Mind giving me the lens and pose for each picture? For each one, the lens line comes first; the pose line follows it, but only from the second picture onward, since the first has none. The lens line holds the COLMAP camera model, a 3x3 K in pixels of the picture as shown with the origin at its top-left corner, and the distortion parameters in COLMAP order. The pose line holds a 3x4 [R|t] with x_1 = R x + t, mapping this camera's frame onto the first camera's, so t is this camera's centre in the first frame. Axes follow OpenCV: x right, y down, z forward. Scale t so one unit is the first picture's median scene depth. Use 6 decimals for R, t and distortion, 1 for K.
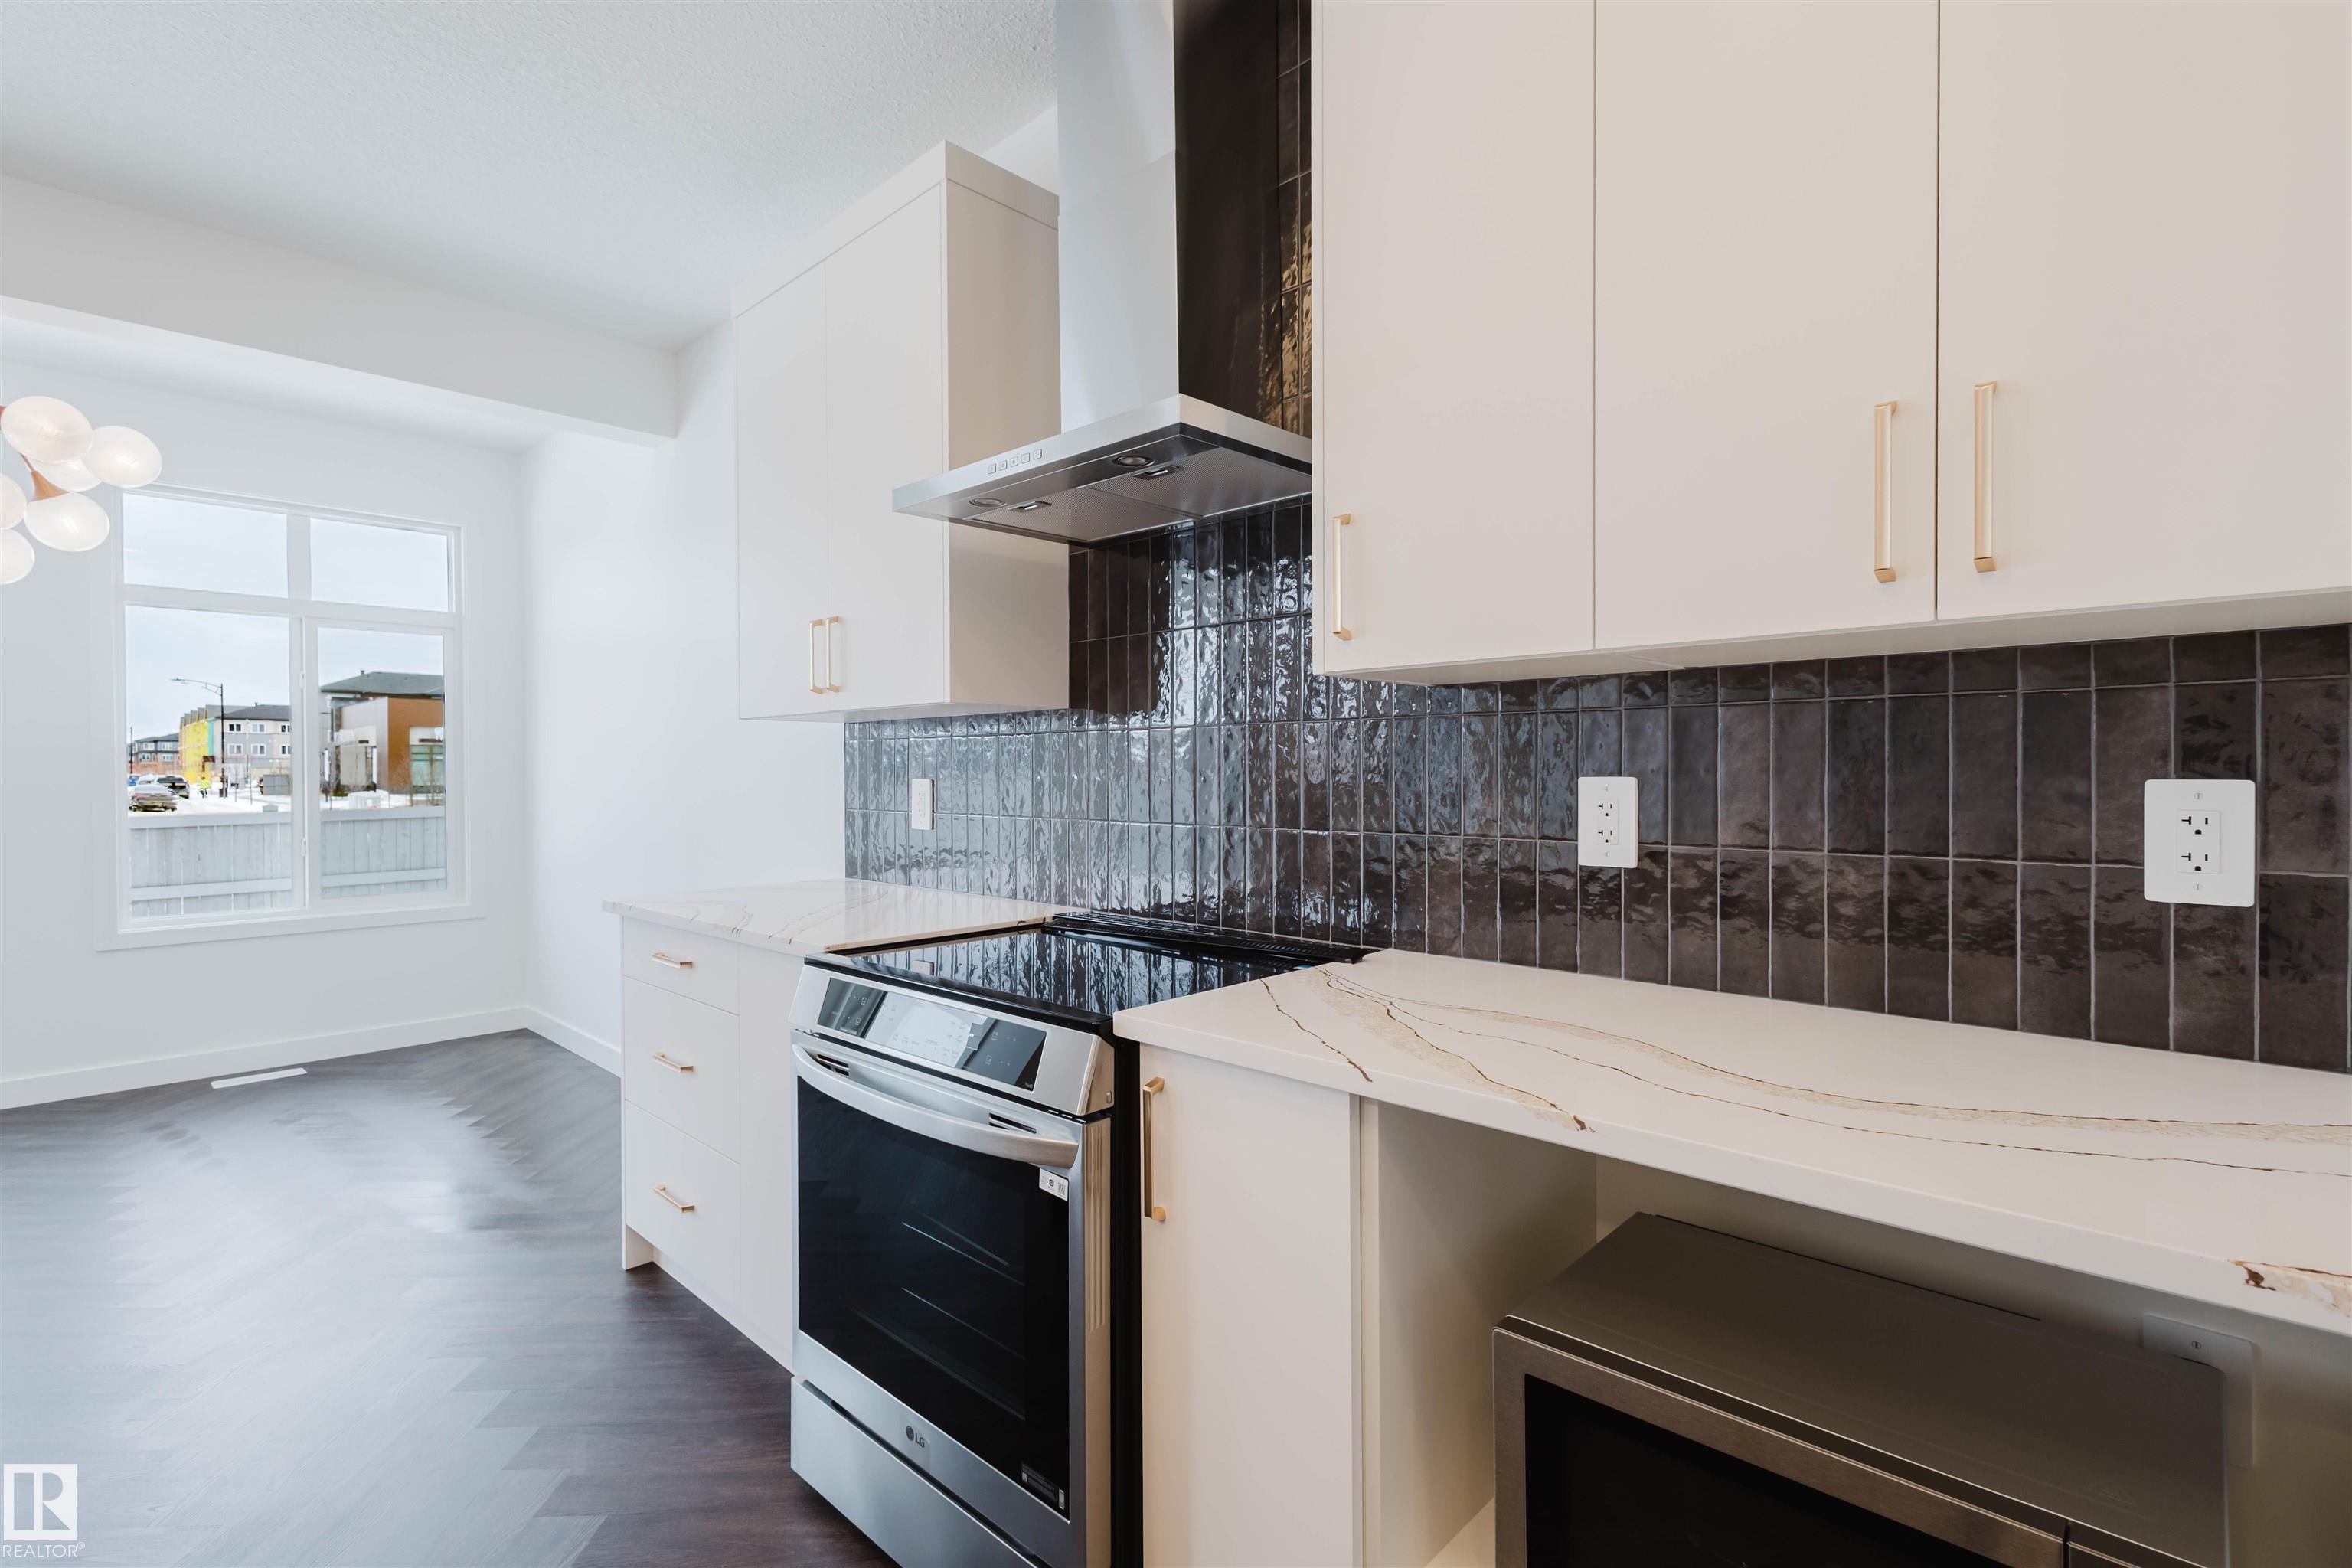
lens RADIAL K [[1109.1, 0, 1143.1], [0, 1109.1, 777.3], [0, 0, 1]] dist [0.001969, 0.000081]
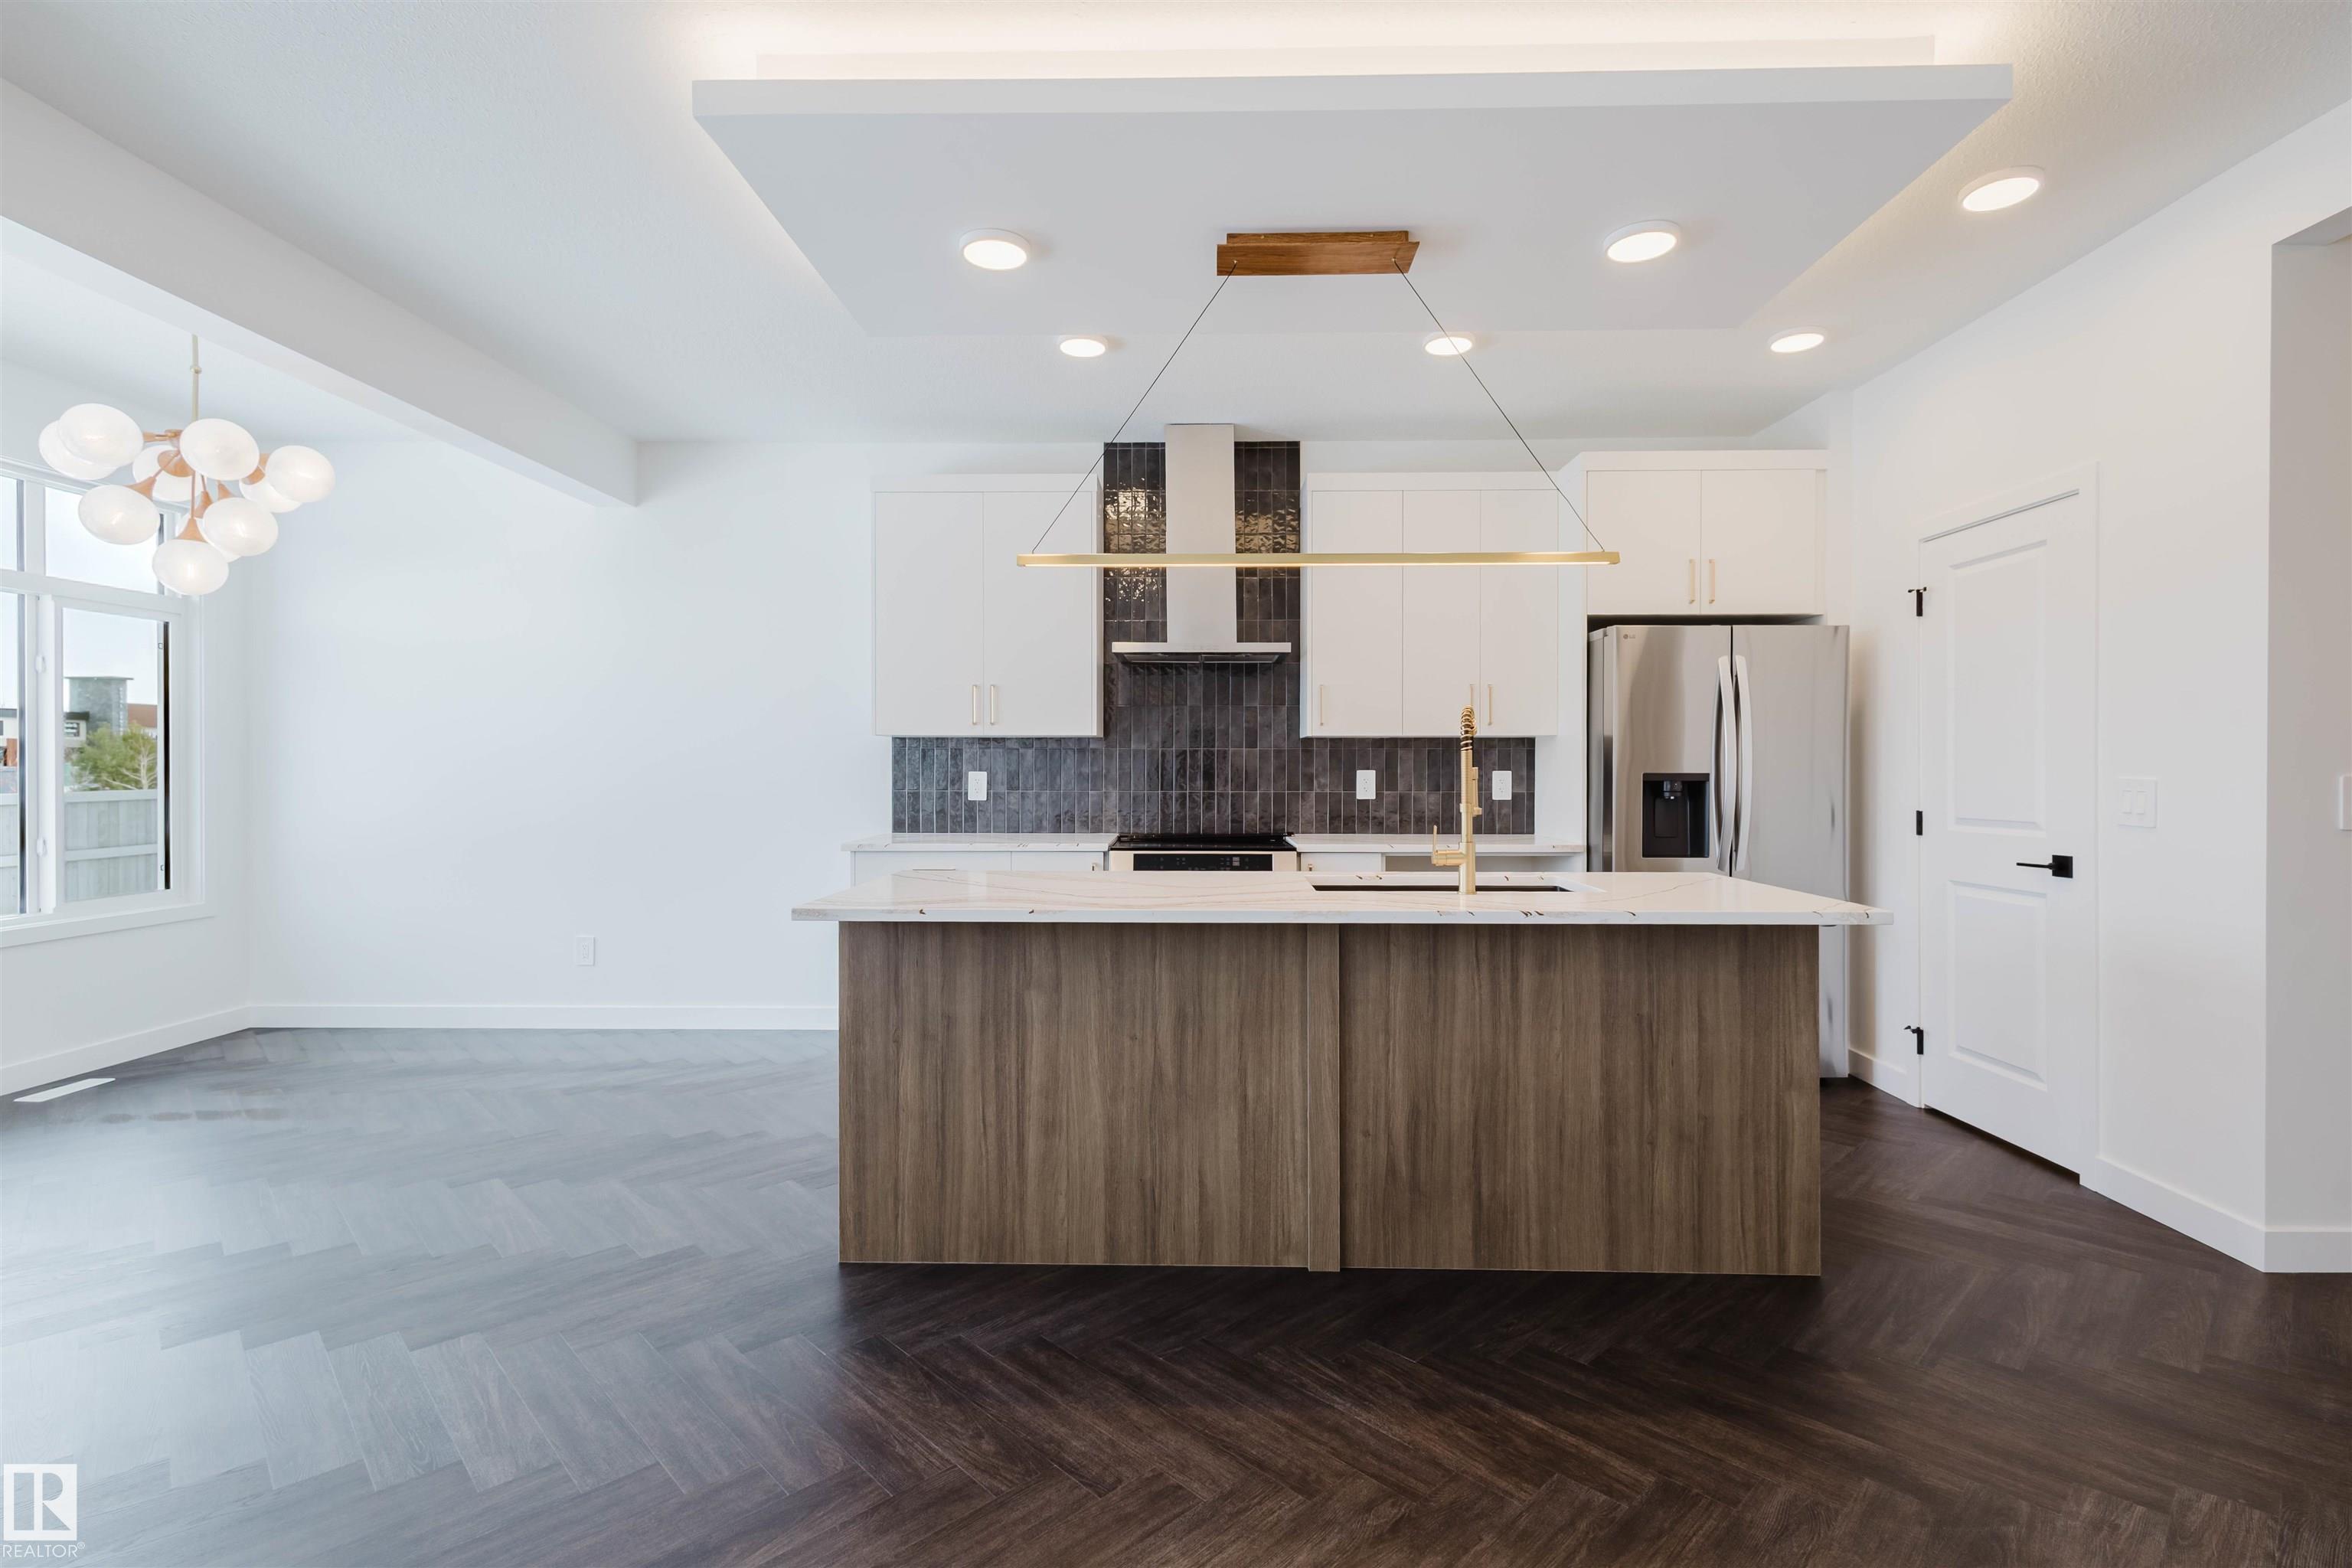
lens RADIAL K [[1072.1, 0, 1157.5], [0, 1072.1, 779.4], [0, 0, 1]] dist [0.000805, -0.000156]
pose [[0.733343, -0.002332, 0.679854, -1.676090], [-0.000518, 0.999992, 0.003990, 0.011177], [-0.679858, -0.003278, 0.733336, -0.670323]]
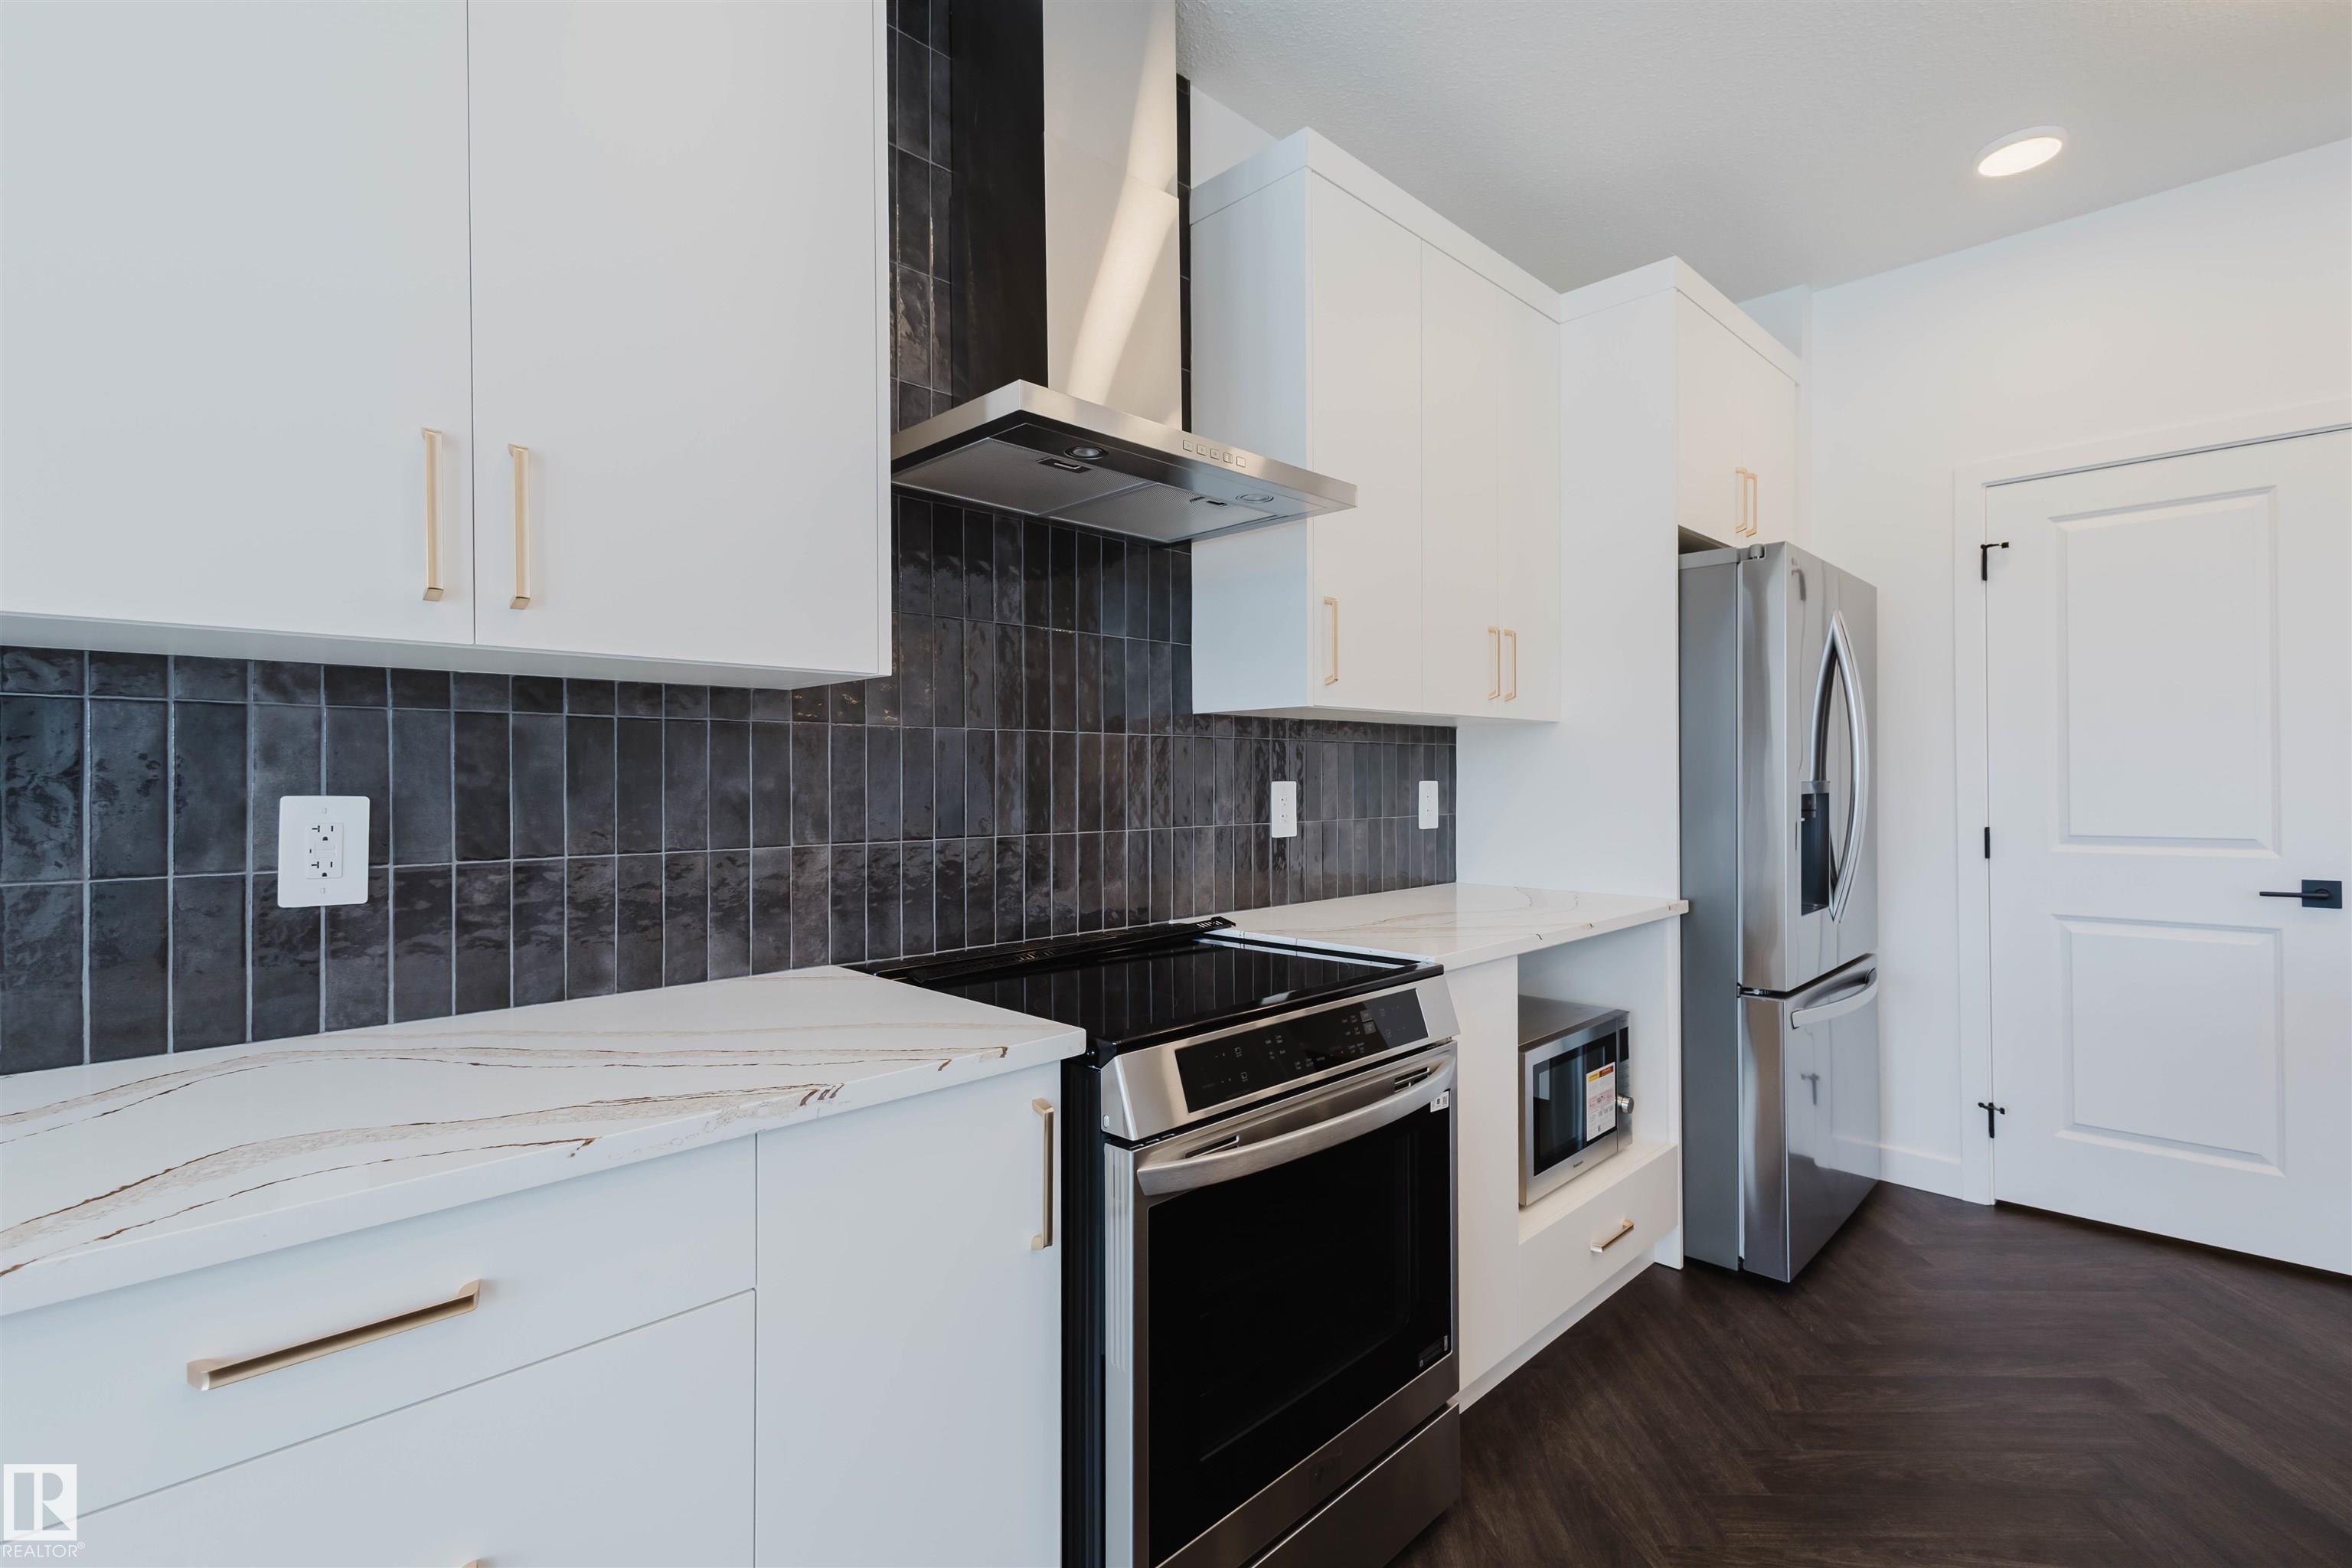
lens RADIAL K [[1072.1, 0, 1157.5], [0, 1072.1, 779.4], [0, 0, 1]] dist [0.000805, -0.000156]
pose [[0.031223, 0.001976, 0.999510, -0.928917], [0.009874, 0.999949, -0.002285, -0.000706], [-0.999464, 0.009940, 0.031202, 0.905441]]
